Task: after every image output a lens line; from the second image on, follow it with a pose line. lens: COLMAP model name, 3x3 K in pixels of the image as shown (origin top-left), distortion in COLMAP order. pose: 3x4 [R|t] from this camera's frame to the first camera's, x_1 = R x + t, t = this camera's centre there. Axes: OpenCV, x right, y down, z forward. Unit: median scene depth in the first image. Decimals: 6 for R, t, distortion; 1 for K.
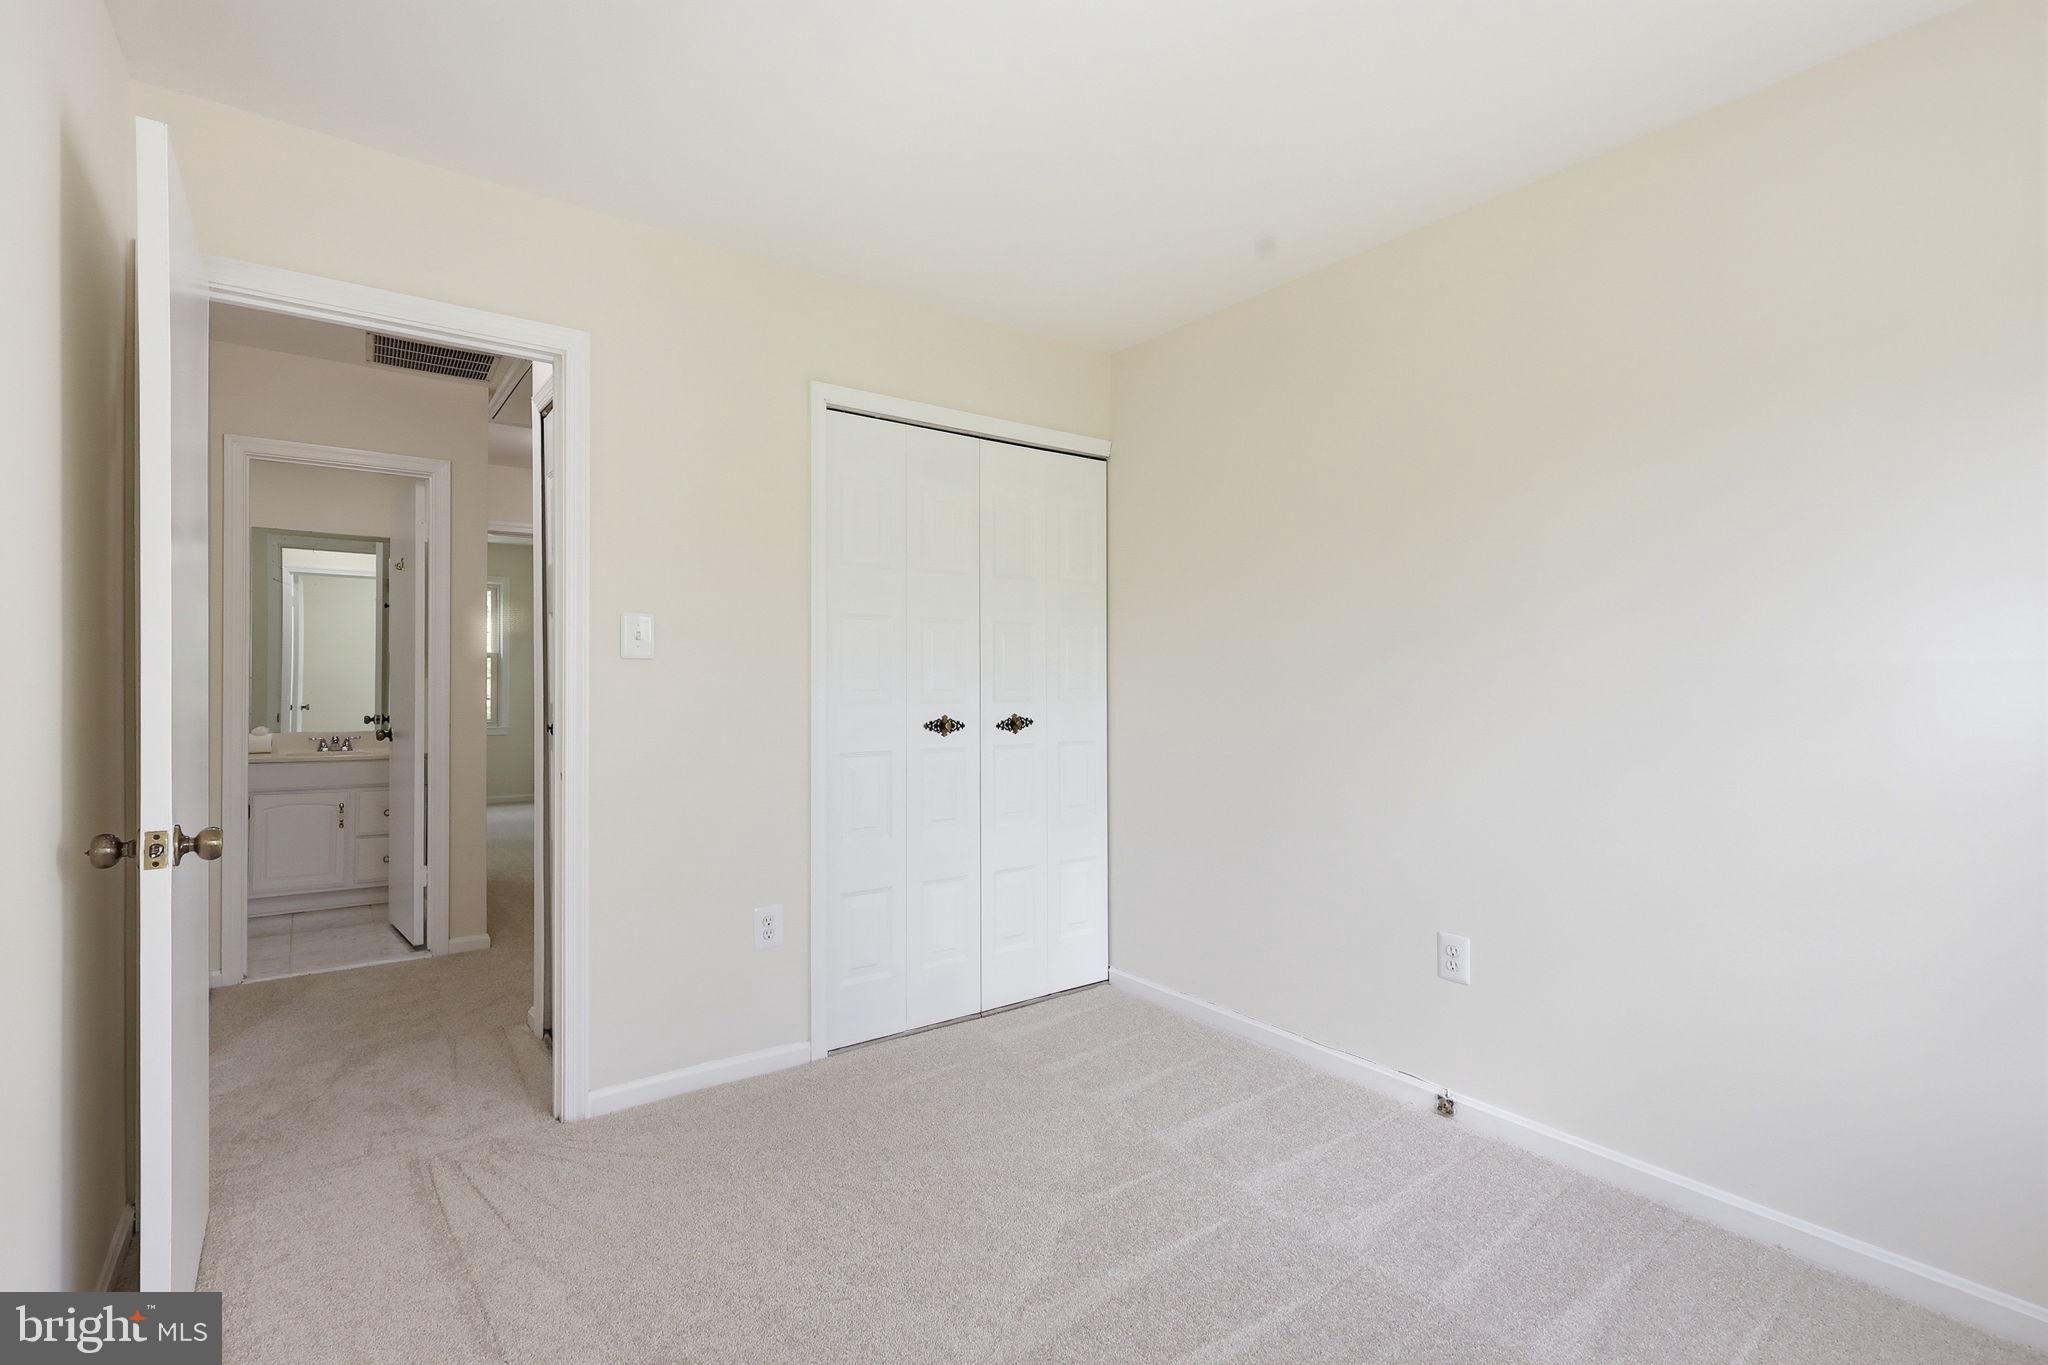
lens RADIAL K [[954.2, 0, 1025.5], [0, 954.2, 675.5], [0, 0, 1]] dist [-0.002637, 0.000099]
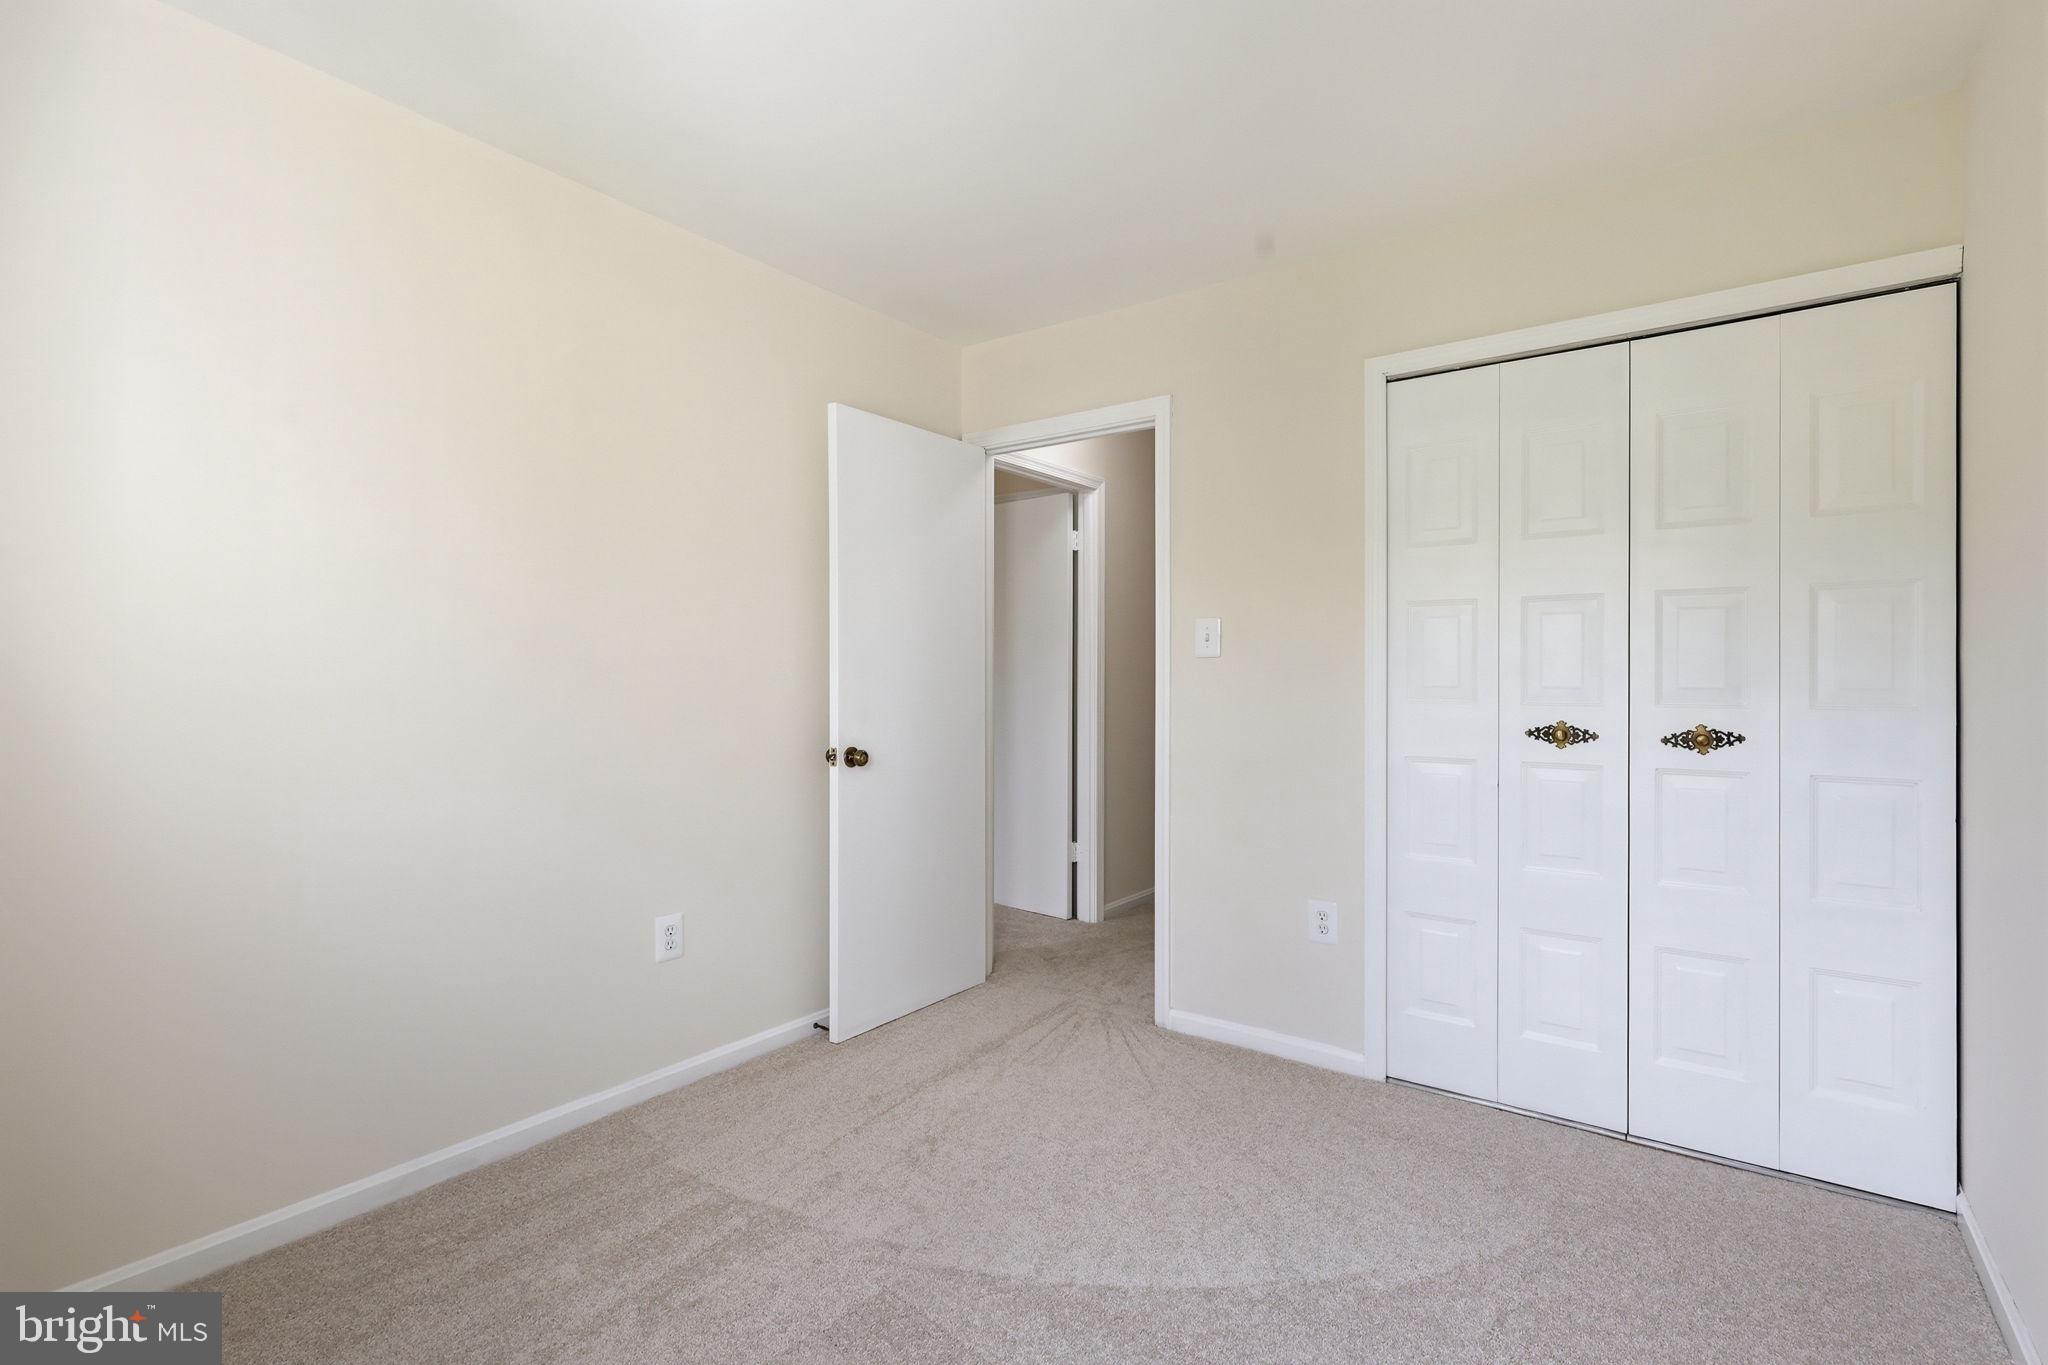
lens RADIAL K [[954.2, 0, 1025.9], [0, 954.2, 682.4], [0, 0, 1]] dist [-0.002637, 0.000099]
pose [[0.284346, 0.001687, -0.958720, 0.612403], [0.001866, 0.999996, 0.002313, 0.009388], [0.958720, -0.002447, 0.284342, 0.425494]]
